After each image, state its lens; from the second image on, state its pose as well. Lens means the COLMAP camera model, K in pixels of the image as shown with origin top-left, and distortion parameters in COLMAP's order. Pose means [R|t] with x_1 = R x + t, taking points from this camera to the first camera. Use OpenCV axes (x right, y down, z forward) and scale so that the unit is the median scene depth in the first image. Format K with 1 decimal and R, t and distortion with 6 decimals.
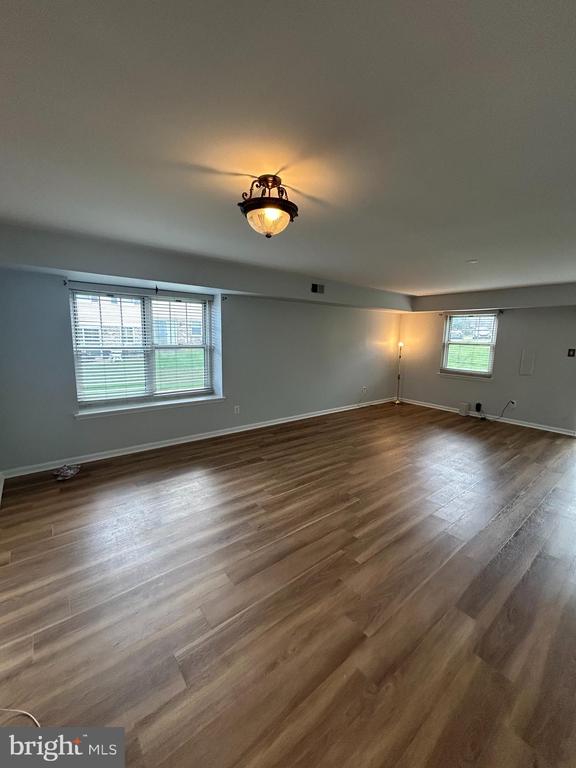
lens RADIAL K [[311.5, 0, 288.0], [0, 311.5, 384.0], [0, 0, 1]] dist [0.000530, 0.000339]
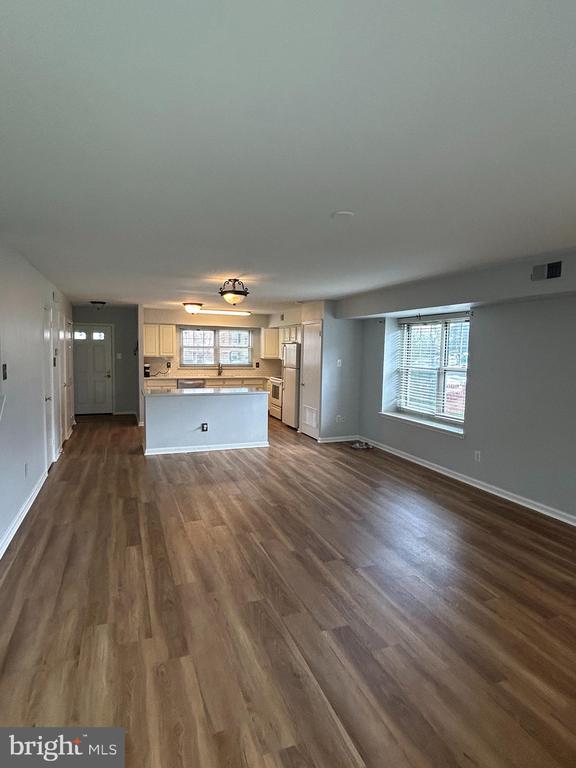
lens RADIAL K [[443.9, 0, 288.0], [0, 443.9, 384.0], [0, 0, 1]] dist [-0.002516, -0.002315]
pose [[-0.315836, 0.047456, -0.947626, 1.068836], [-0.170015, 0.979753, 0.105730, -0.133745], [0.933457, 0.194504, -0.301373, 0.941031]]
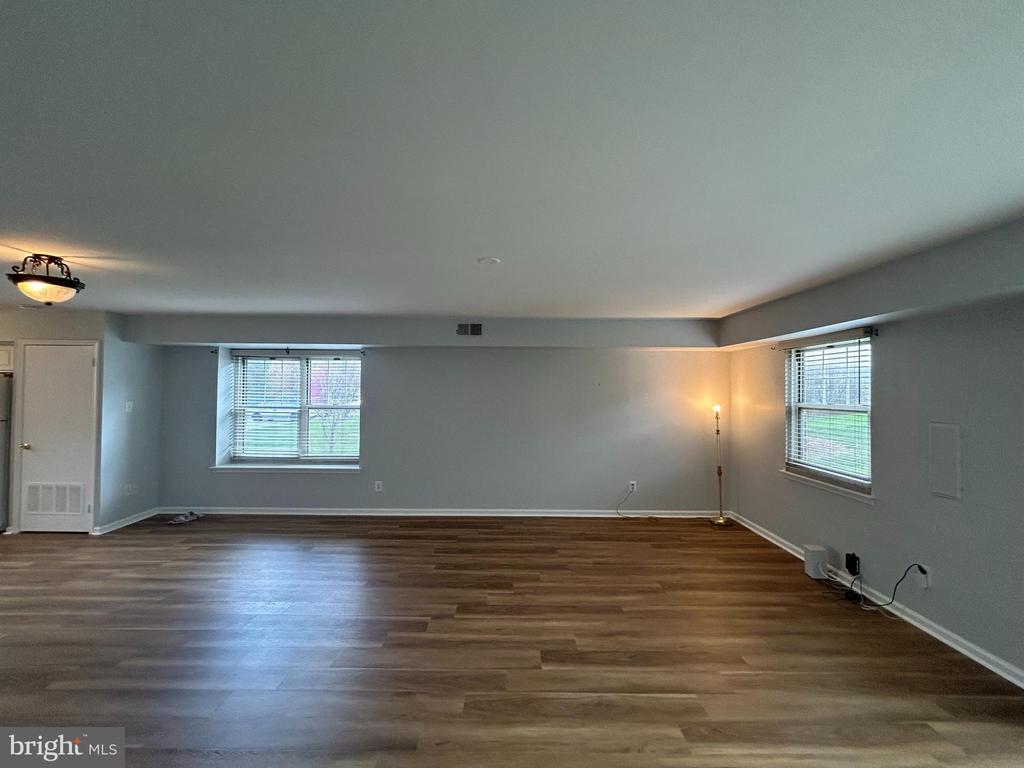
lens RADIAL K [[415.4, 0, 512.0], [0, 415.4, 384.0], [0, 0, 1]] dist [0.000530, 0.000339]
pose [[0.780645, -0.024973, -0.624476, 0.848312], [-0.087401, 0.985020, -0.148650, -0.051779], [0.618833, 0.170623, 0.766768, 0.379773]]
